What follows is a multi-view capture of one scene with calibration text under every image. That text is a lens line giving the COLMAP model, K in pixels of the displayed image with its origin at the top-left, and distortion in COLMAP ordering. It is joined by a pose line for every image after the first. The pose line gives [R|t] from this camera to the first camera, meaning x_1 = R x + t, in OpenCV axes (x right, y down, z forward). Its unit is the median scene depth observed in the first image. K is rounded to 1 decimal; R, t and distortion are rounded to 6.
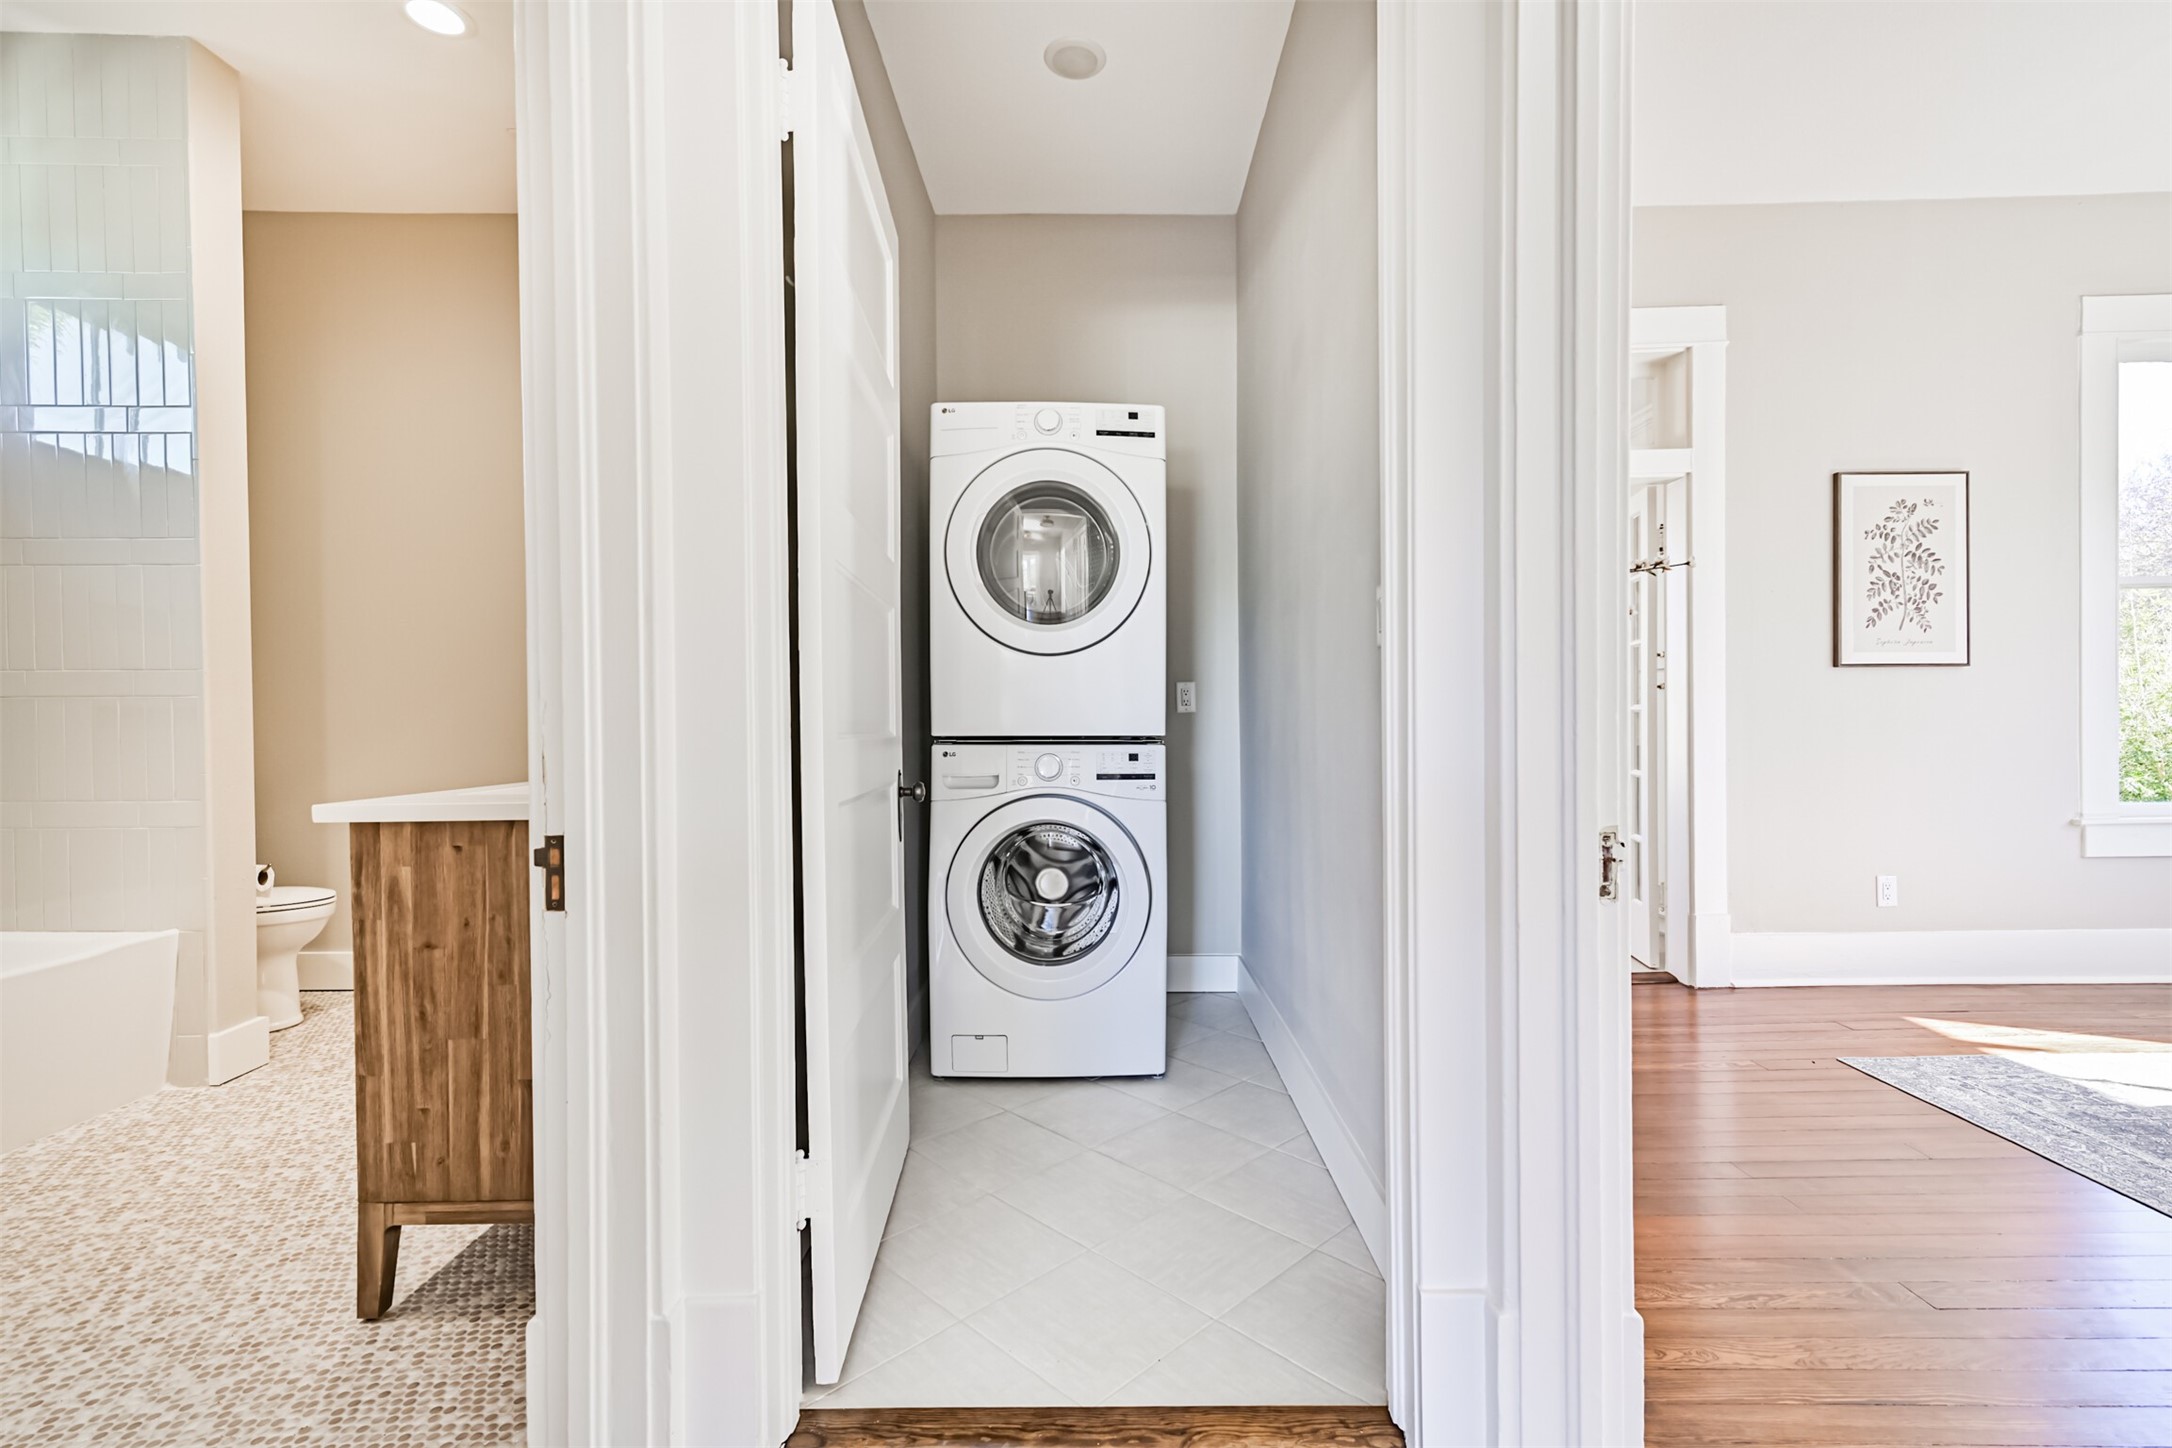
lens RADIAL K [[978.9, 0, 1116.6], [0, 978.9, 714.8], [0, 0, 1]] dist [0.000705, 0.003882]
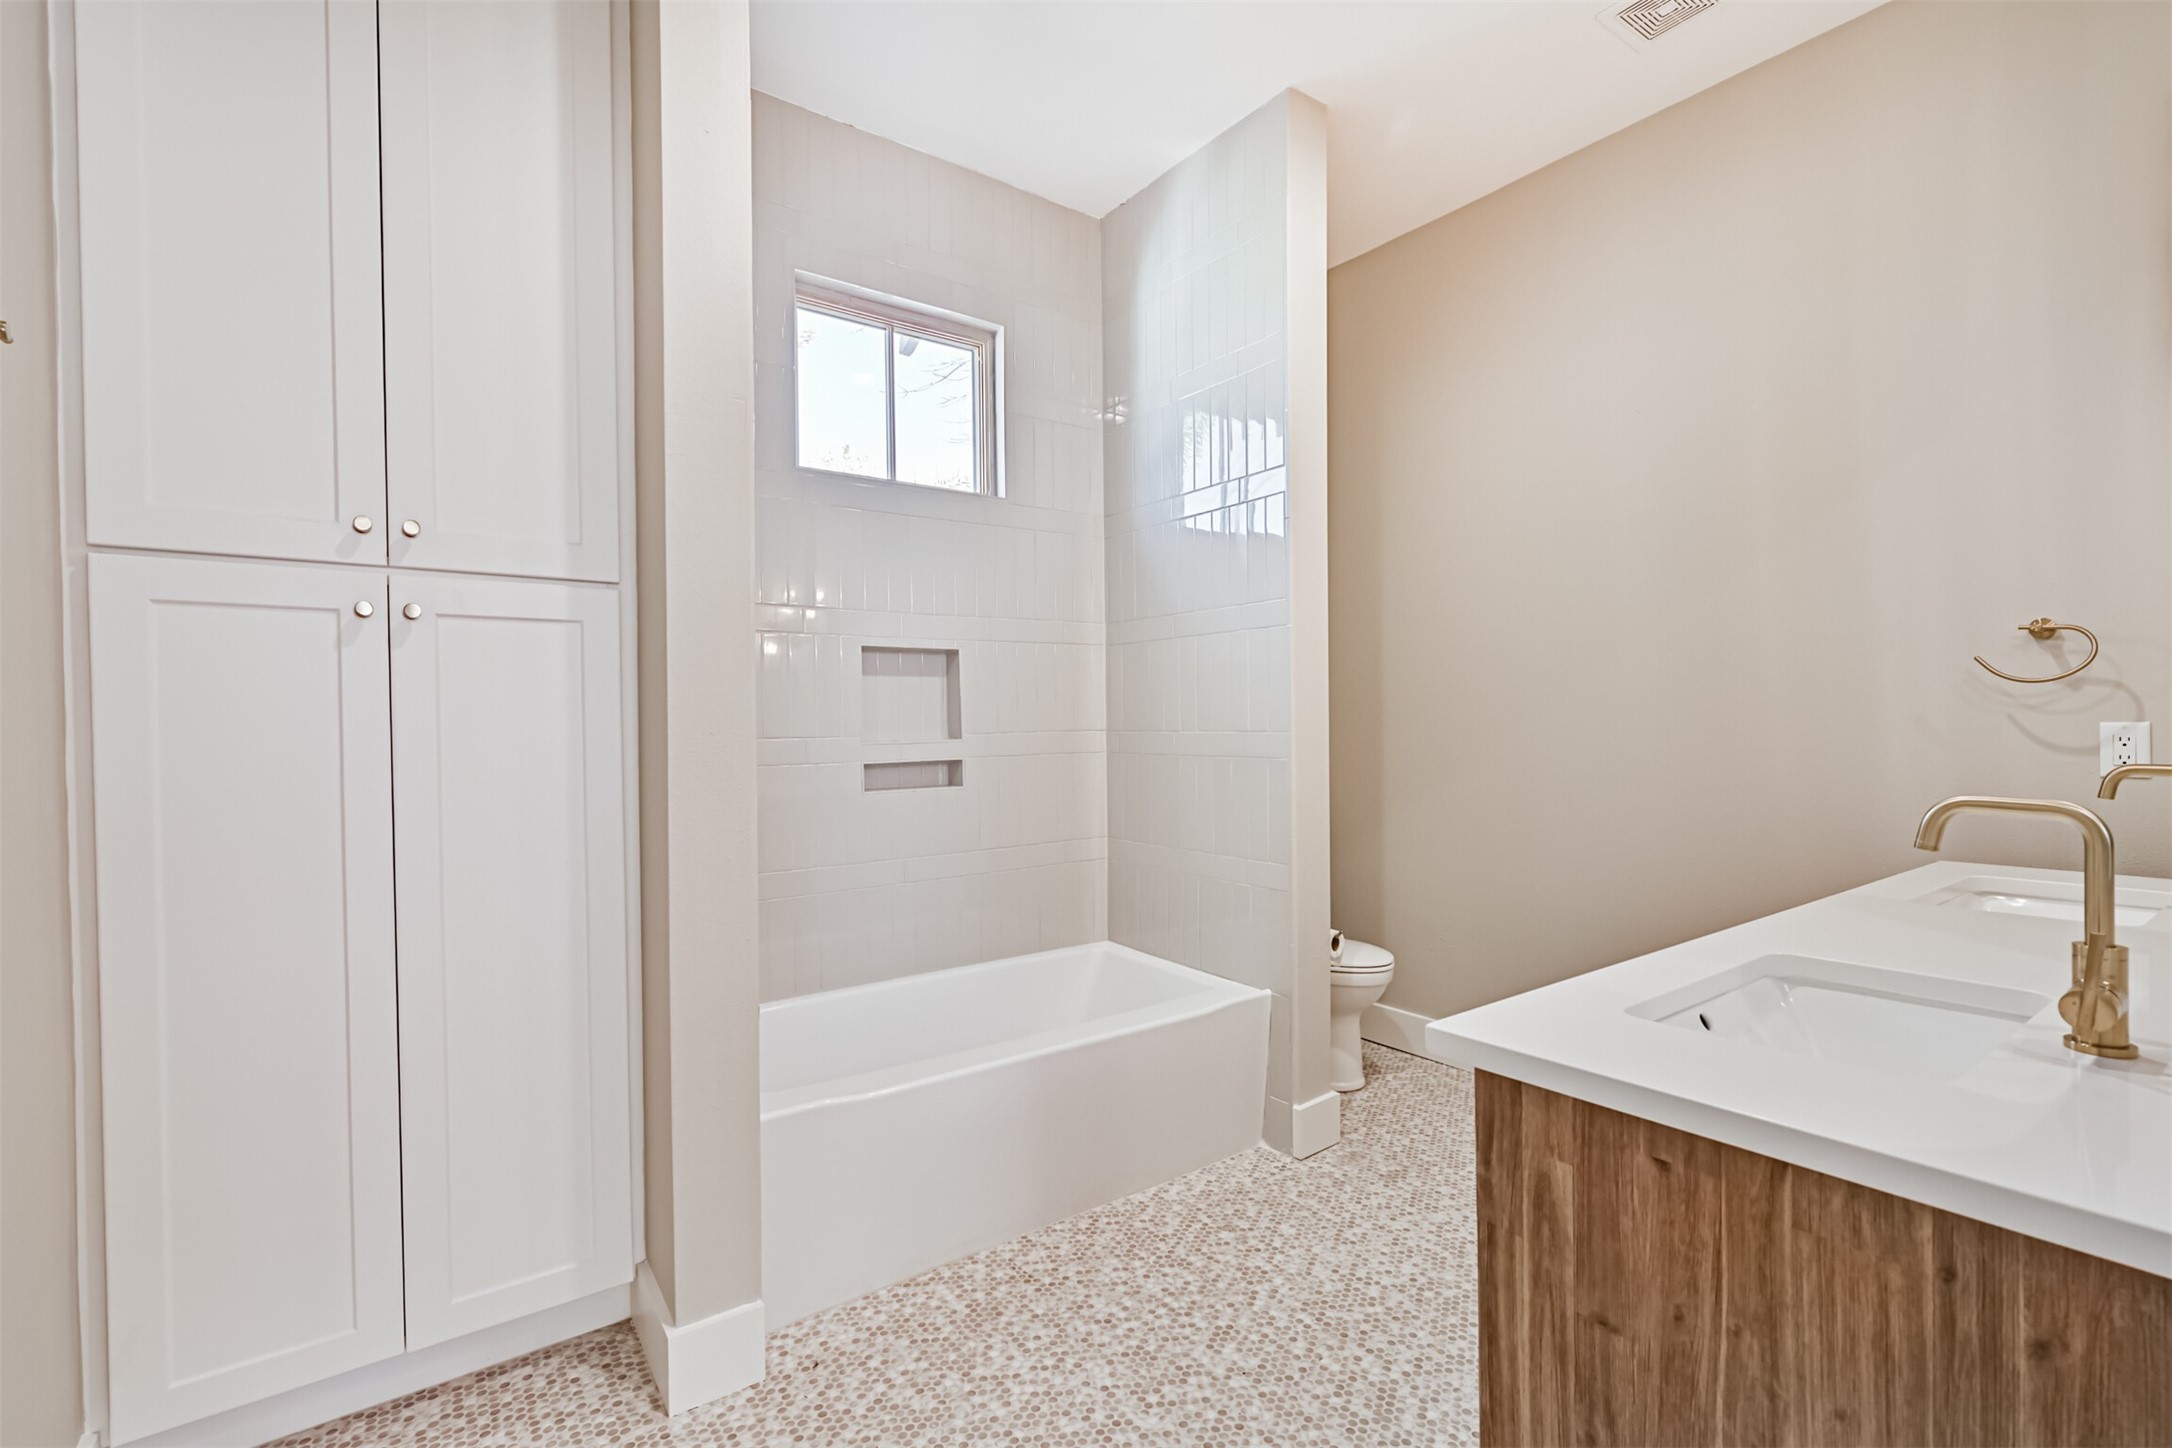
lens RADIAL K [[988.5, 0, 1080.3], [0, 988.5, 735.3], [0, 0, 1]] dist [0.004364, 0.000833]
pose [[0.577242, 0.015049, -0.816435, -0.338668], [-0.004217, 0.999872, 0.015448, -0.077686], [0.816562, -0.005474, 0.577231, 0.356250]]
